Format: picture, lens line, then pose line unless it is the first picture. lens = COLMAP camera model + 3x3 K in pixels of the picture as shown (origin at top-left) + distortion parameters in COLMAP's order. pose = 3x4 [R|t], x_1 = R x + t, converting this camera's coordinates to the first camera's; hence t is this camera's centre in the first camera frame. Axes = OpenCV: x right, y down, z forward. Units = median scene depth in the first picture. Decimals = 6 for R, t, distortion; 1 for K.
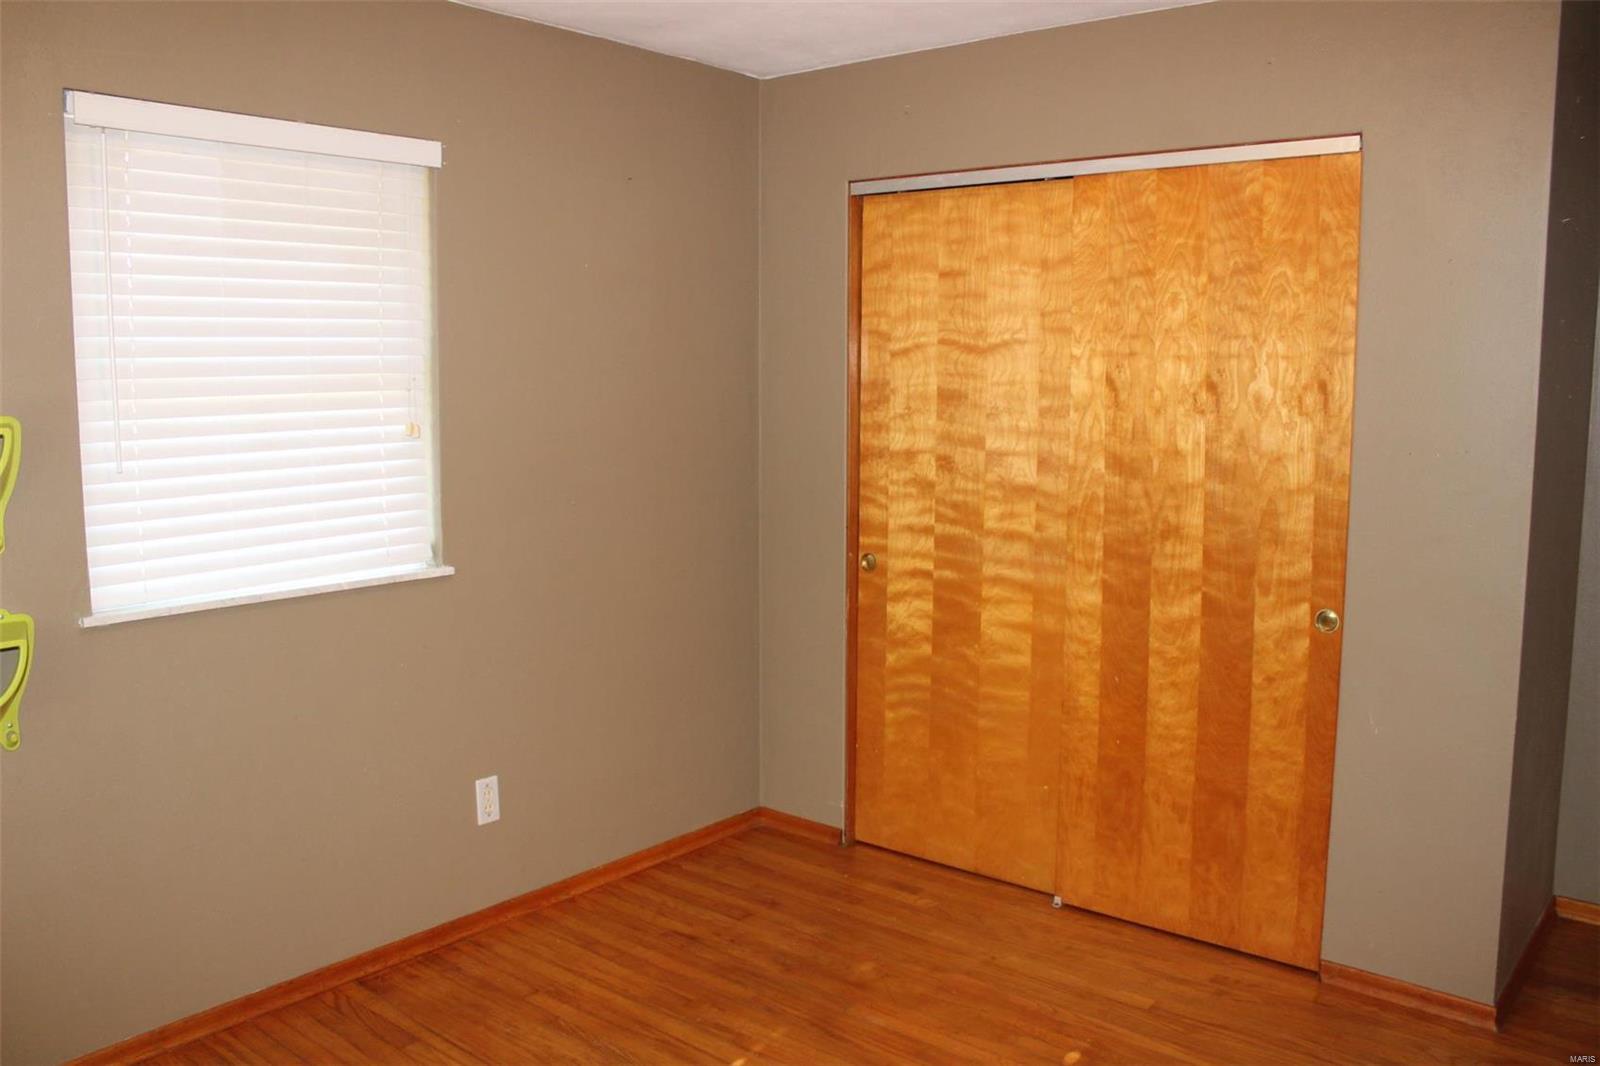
lens RADIAL K [[1324.5, 0, 796.7], [0, 1324.5, 524.8], [0, 0, 1]] dist [-0.149701, 0.116476]
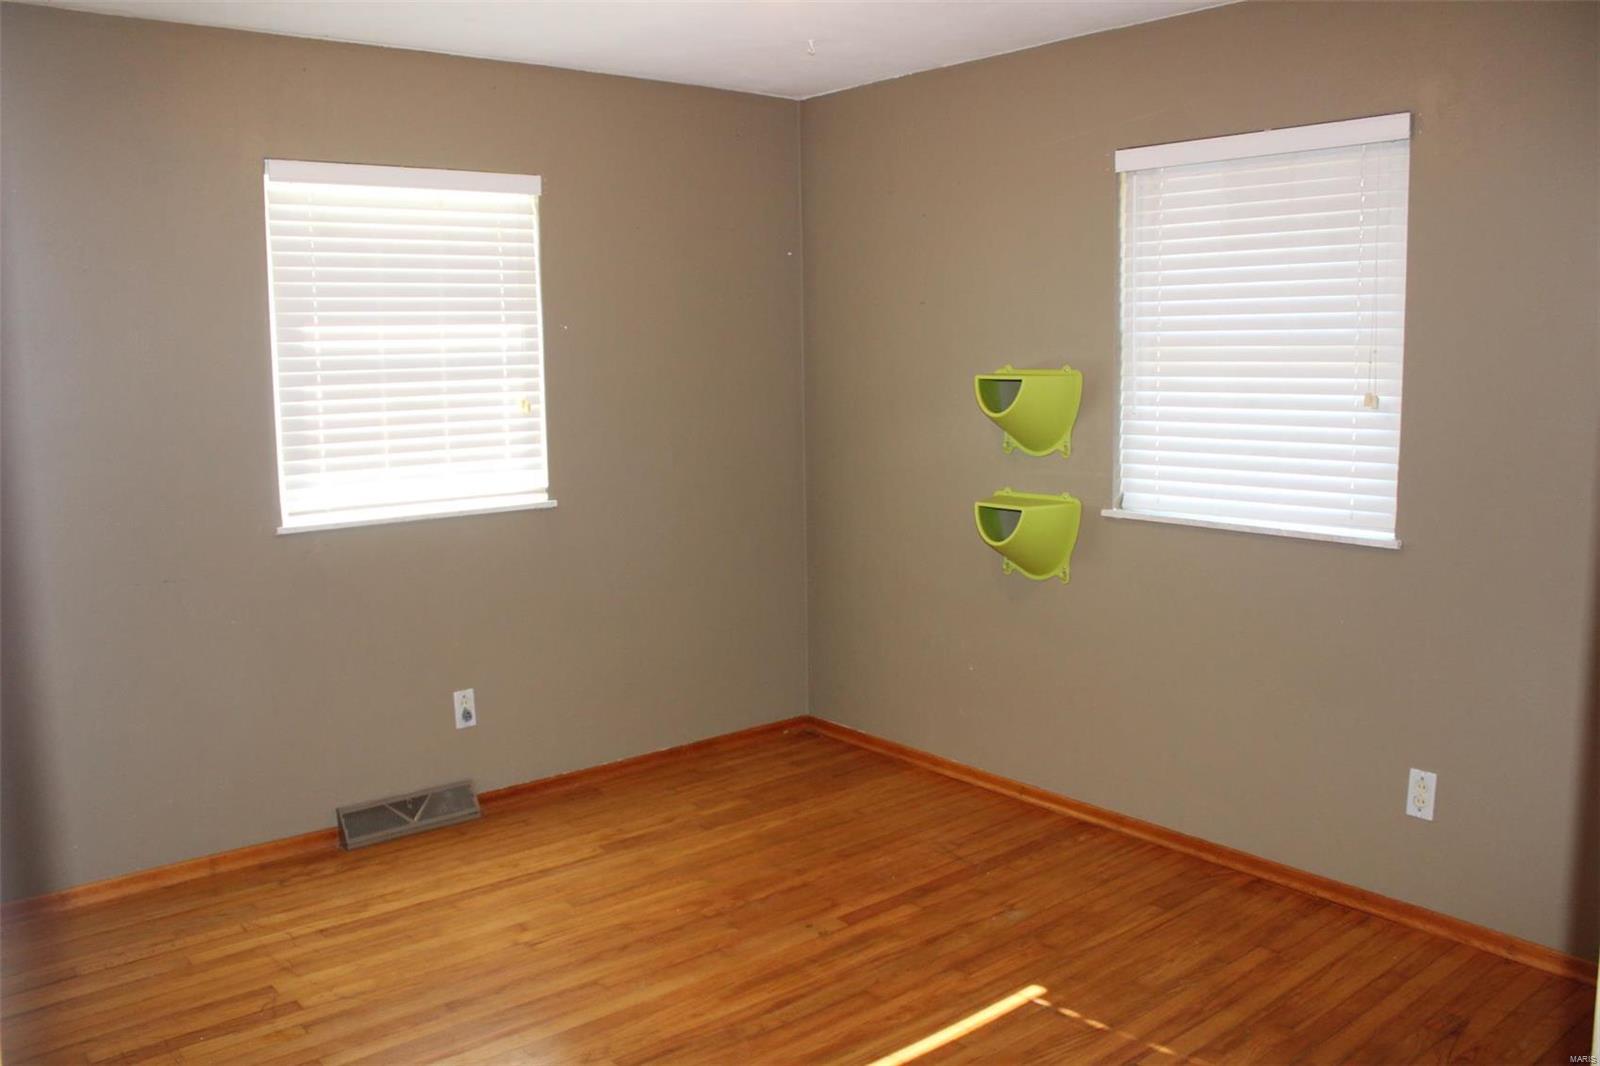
lens RADIAL K [[1324.5, 0, 795.9], [0, 1324.5, 535.5], [0, 0, 1]] dist [-0.149701, 0.116476]
pose [[-0.190391, 0.133904, -0.972533, 0.816982], [-0.111500, 0.981294, 0.156938, -0.078970], [0.975356, 0.138317, -0.171900, 0.763106]]
